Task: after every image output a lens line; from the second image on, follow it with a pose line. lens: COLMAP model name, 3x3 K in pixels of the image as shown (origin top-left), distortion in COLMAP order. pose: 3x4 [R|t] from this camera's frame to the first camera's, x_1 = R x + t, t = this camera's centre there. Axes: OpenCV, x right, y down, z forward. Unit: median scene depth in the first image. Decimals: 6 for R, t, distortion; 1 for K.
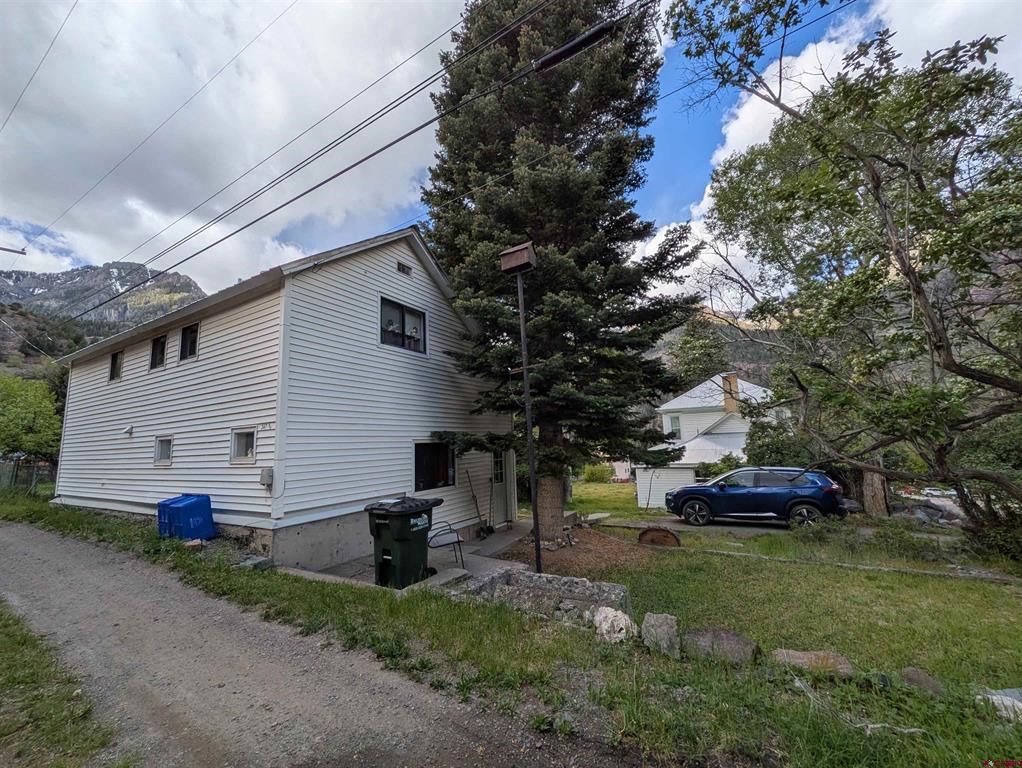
lens RADIAL K [[400.9, 0, 514.6], [0, 400.9, 386.7], [0, 0, 1]] dist [-0.003572, -0.000102]
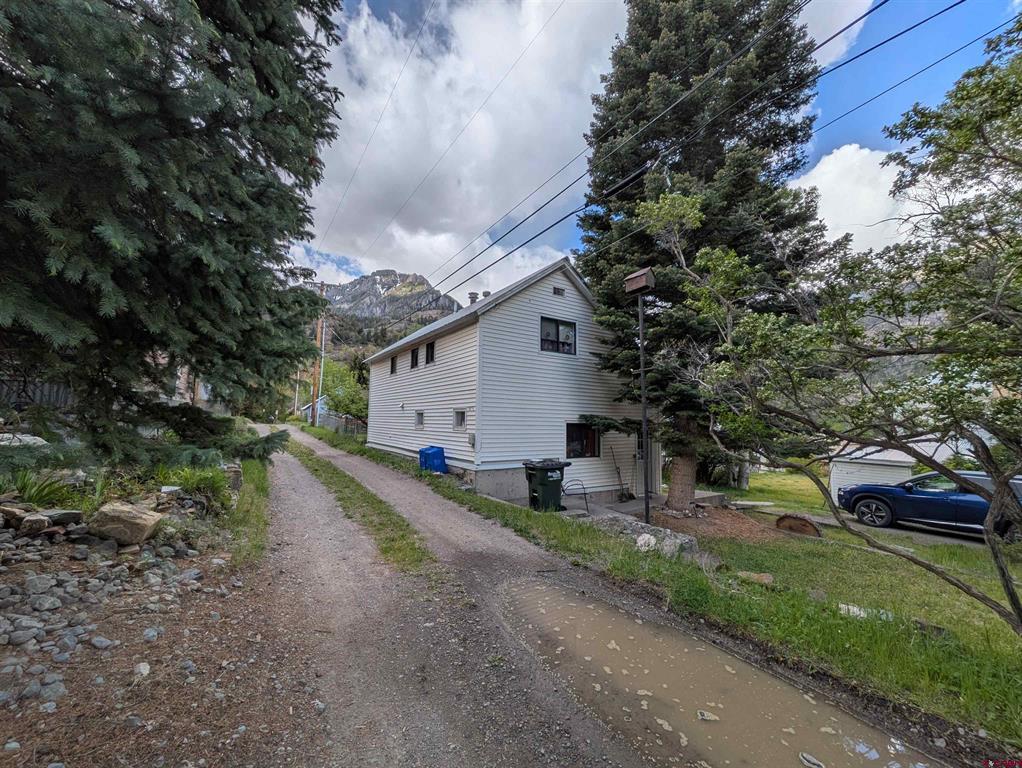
lens RADIAL K [[400.9, 0, 514.7], [0, 400.9, 392.3], [0, 0, 1]] dist [-0.003572, -0.000102]
pose [[0.893904, 0.020563, -0.447787, 0.203844], [0.012780, 0.997372, 0.071313, -0.062071], [0.448077, -0.069470, 0.891292, -0.280678]]
